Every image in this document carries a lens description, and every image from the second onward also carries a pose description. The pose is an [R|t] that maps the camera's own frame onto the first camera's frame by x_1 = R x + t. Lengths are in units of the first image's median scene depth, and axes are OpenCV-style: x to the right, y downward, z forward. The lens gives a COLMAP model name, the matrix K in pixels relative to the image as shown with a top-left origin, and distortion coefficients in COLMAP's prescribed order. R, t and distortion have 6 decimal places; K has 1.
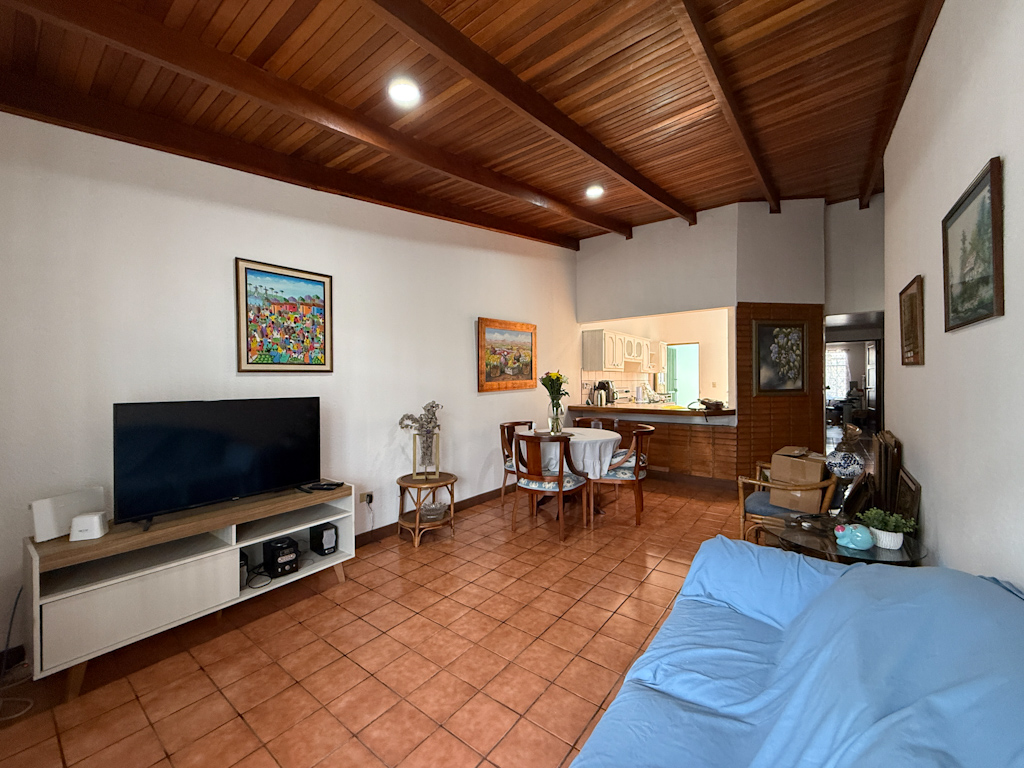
lens RADIAL K [[409.3, 0, 508.2], [0, 409.3, 382.8], [0, 0, 1]] dist [-0.001049, -0.000297]
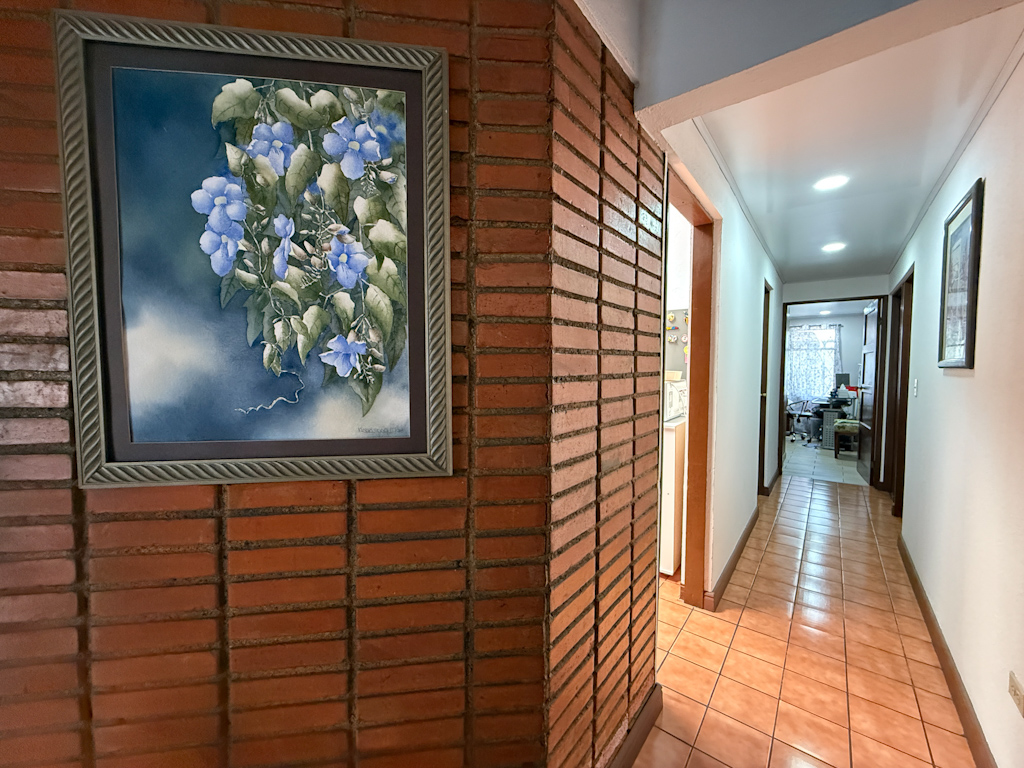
lens RADIAL K [[409.3, 0, 508.2], [0, 409.3, 382.8], [0, 0, 1]] dist [-0.001049, -0.000297]
pose [[0.999783, 0.013302, -0.016030, 0.766906], [-0.012622, 0.999048, 0.041769, -0.018049], [0.016570, -0.041558, 0.998999, 0.823277]]
